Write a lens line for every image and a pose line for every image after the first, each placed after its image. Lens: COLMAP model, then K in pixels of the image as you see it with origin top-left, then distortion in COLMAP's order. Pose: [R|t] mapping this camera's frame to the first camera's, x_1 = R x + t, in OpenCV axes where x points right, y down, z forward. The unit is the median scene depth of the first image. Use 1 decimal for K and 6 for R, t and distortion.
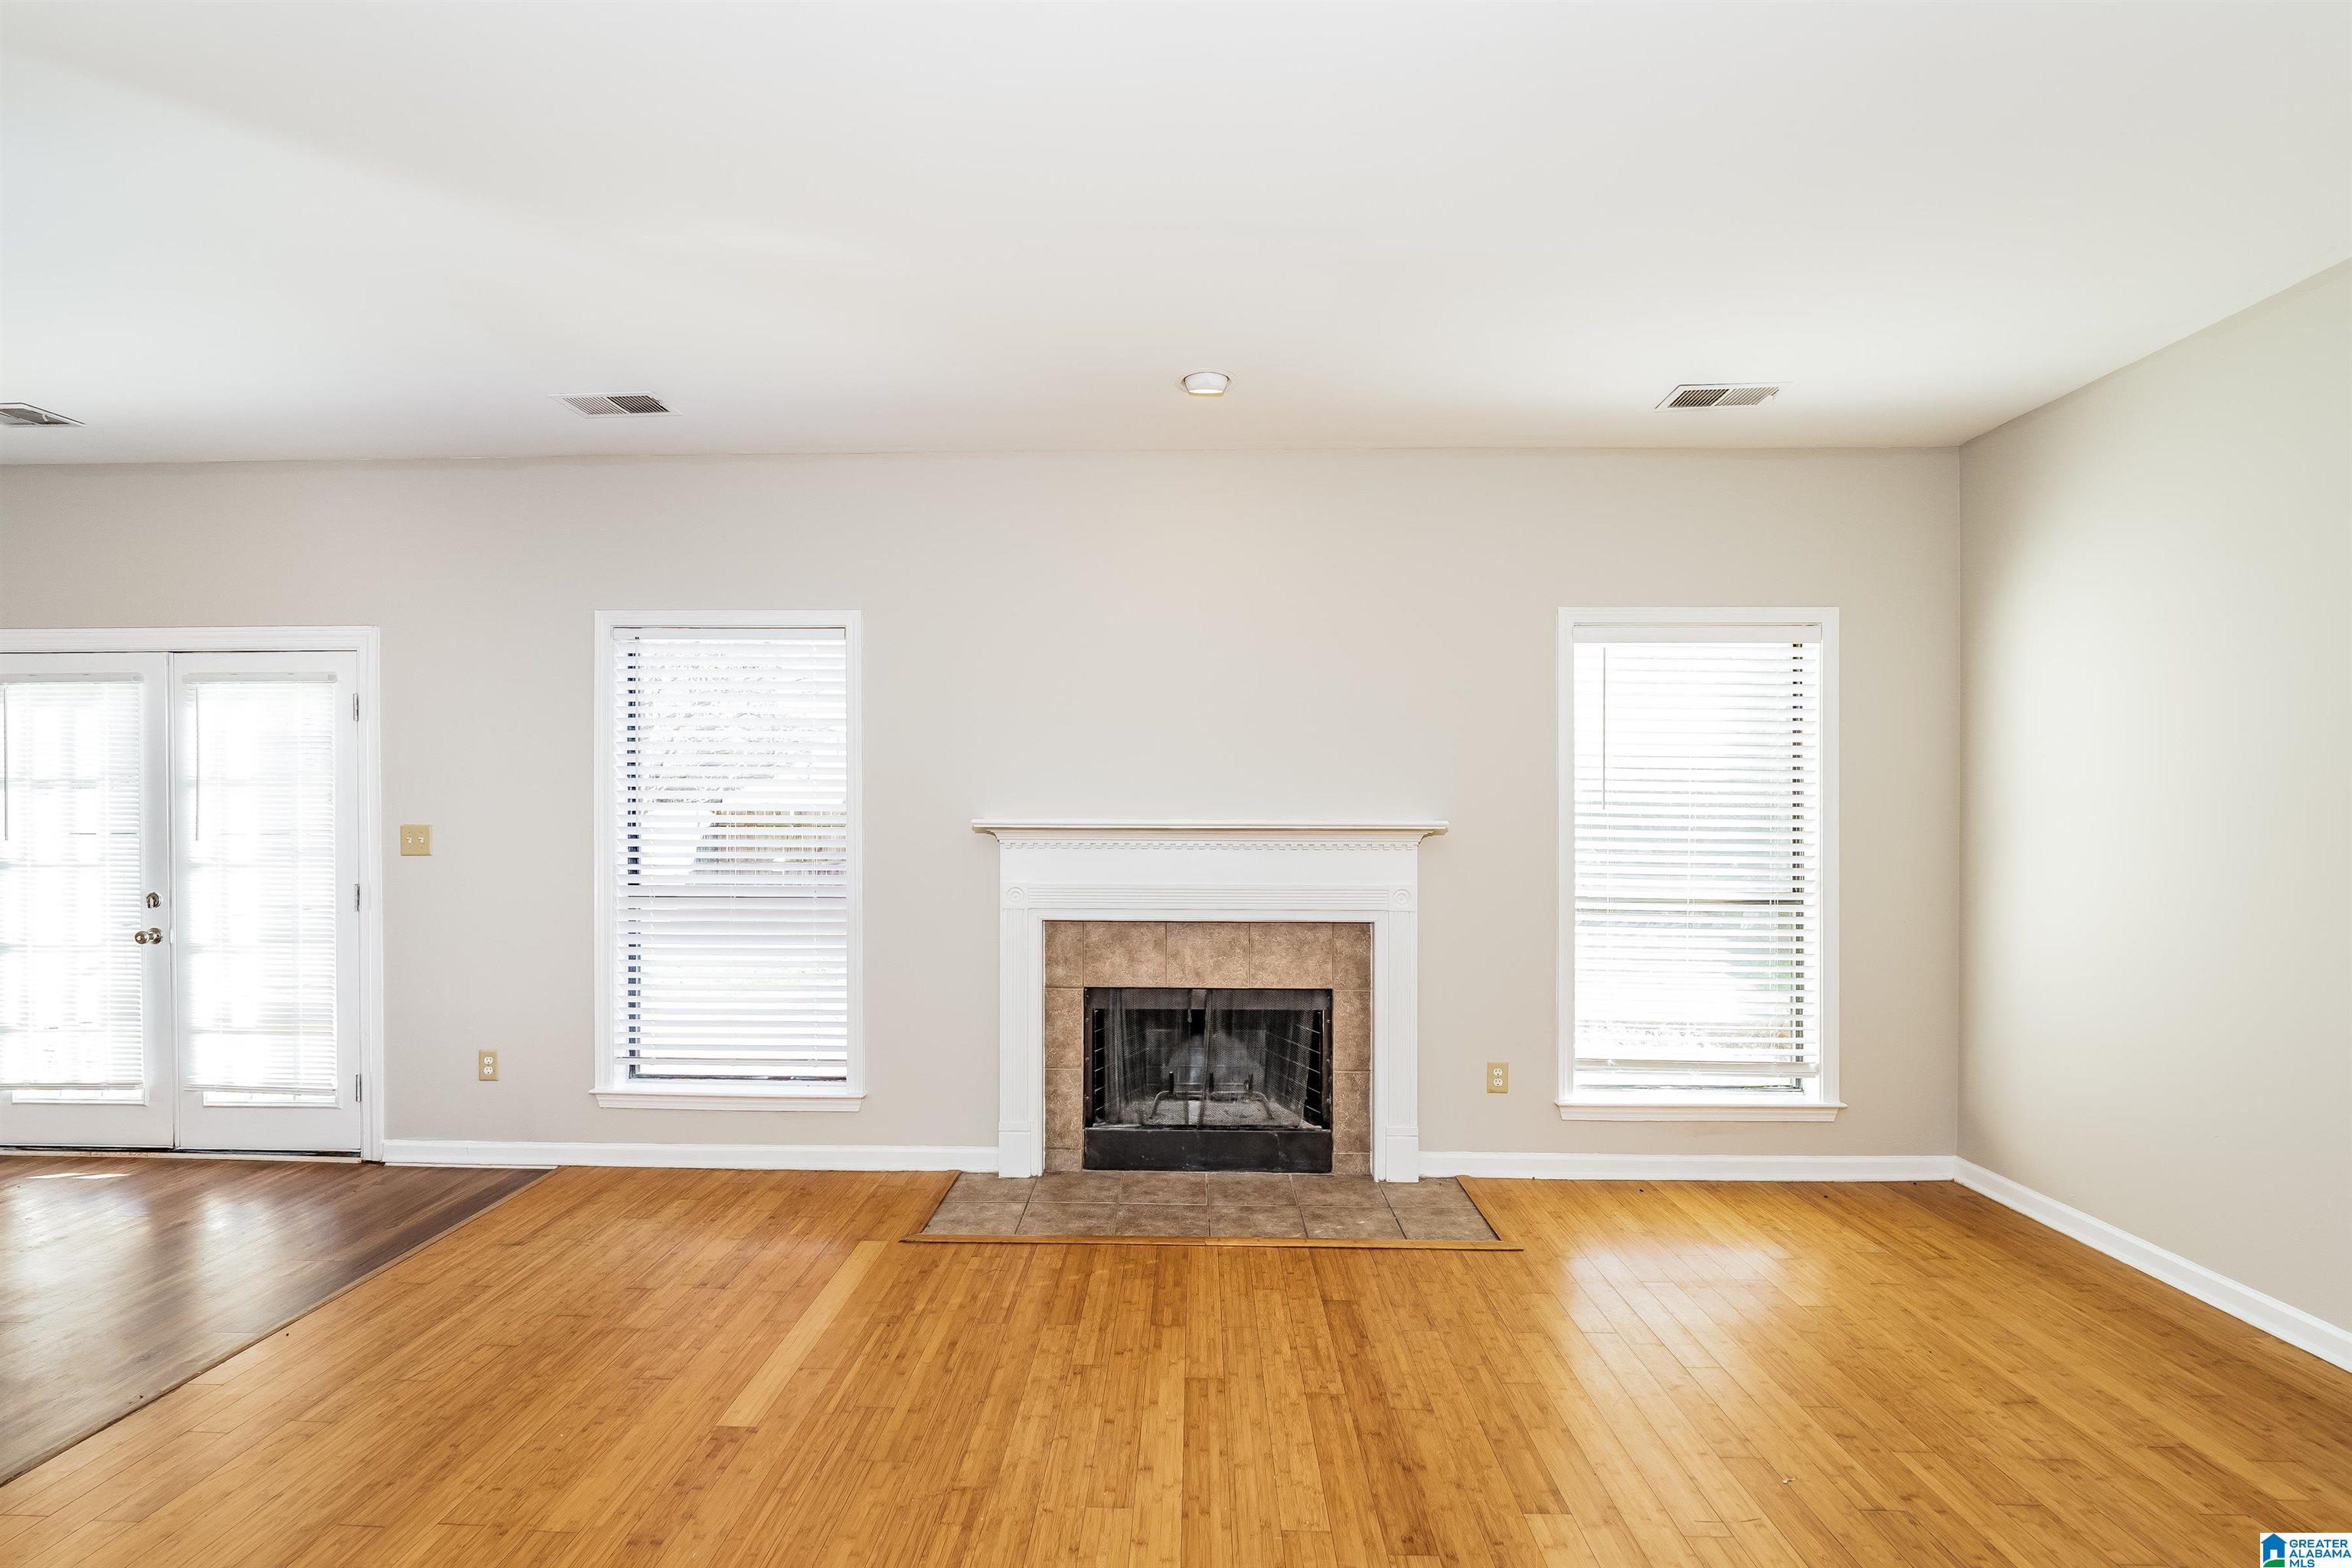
lens RADIAL K [[1011.1, 0, 1176.2], [0, 1011.1, 808.7], [0, 0, 1]] dist [-0.000456, -0.000732]
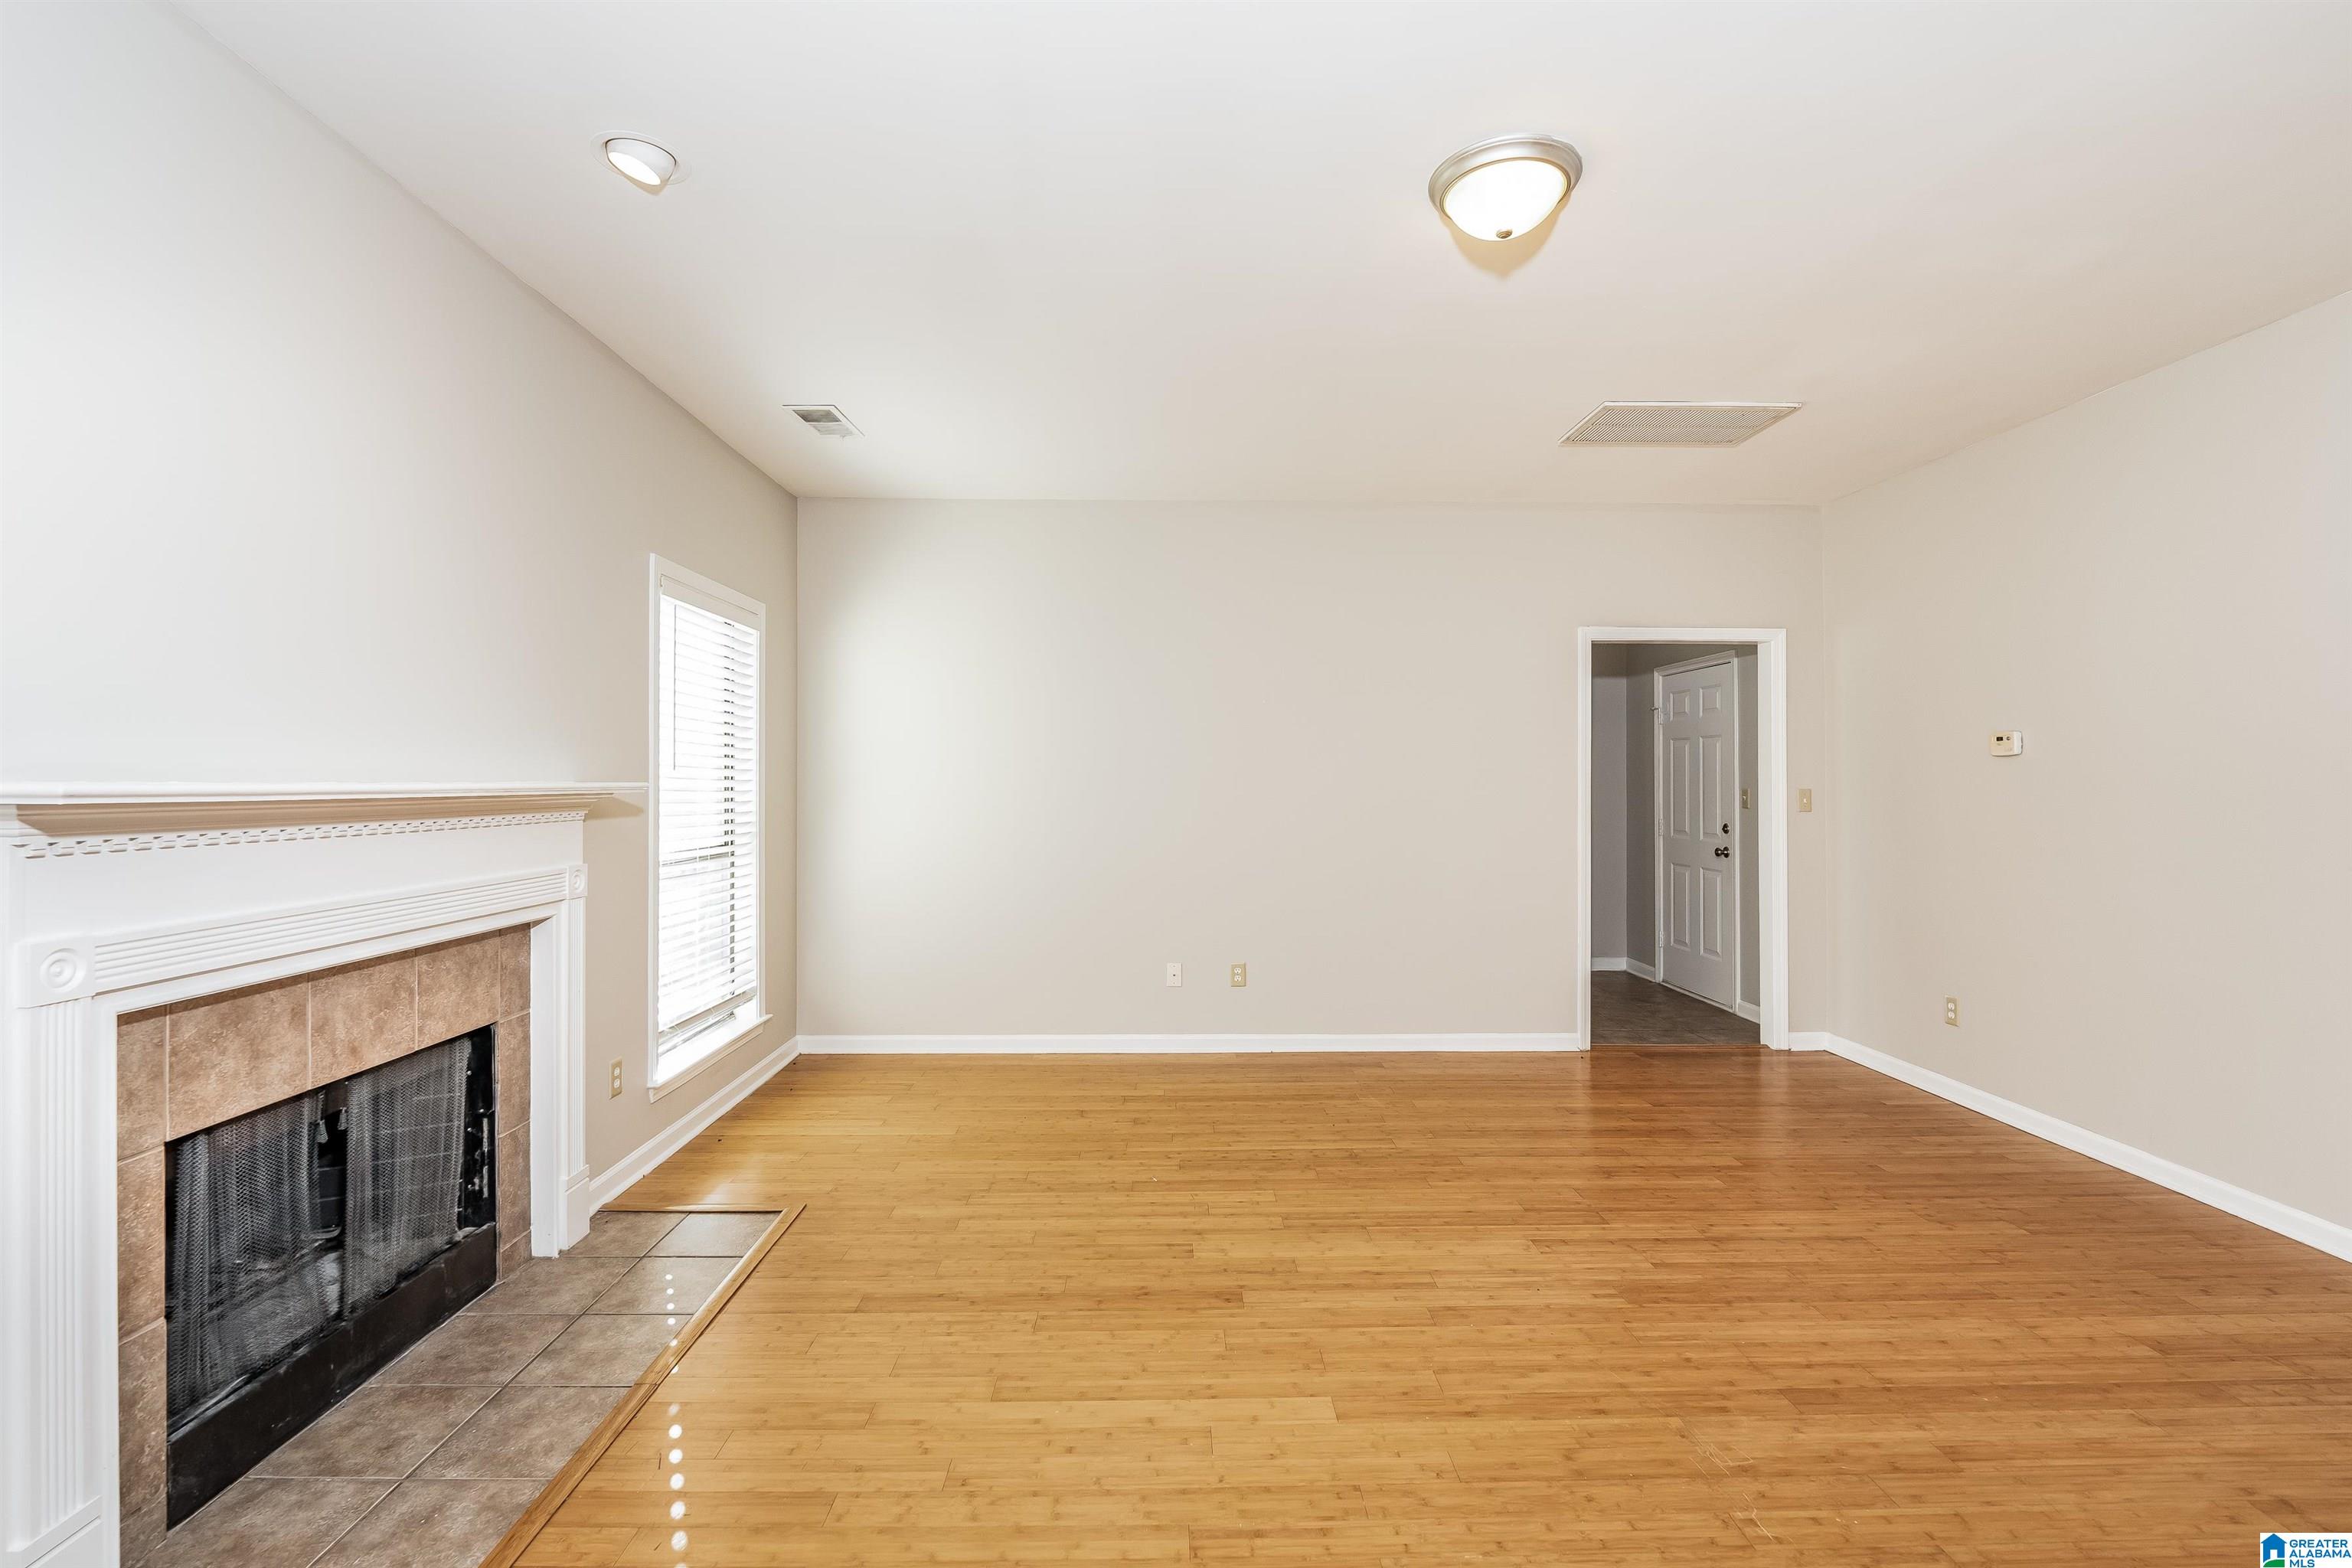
lens RADIAL K [[1011.1, 0, 1171.7], [0, 1011.1, 778.4], [0, 0, 1]] dist [-0.000456, -0.000732]
pose [[-0.030139, 0.002571, 0.999542, -0.570000], [-0.010492, 0.999941, -0.002889, 0.004919], [-0.999491, -0.010574, -0.030110, 0.552407]]
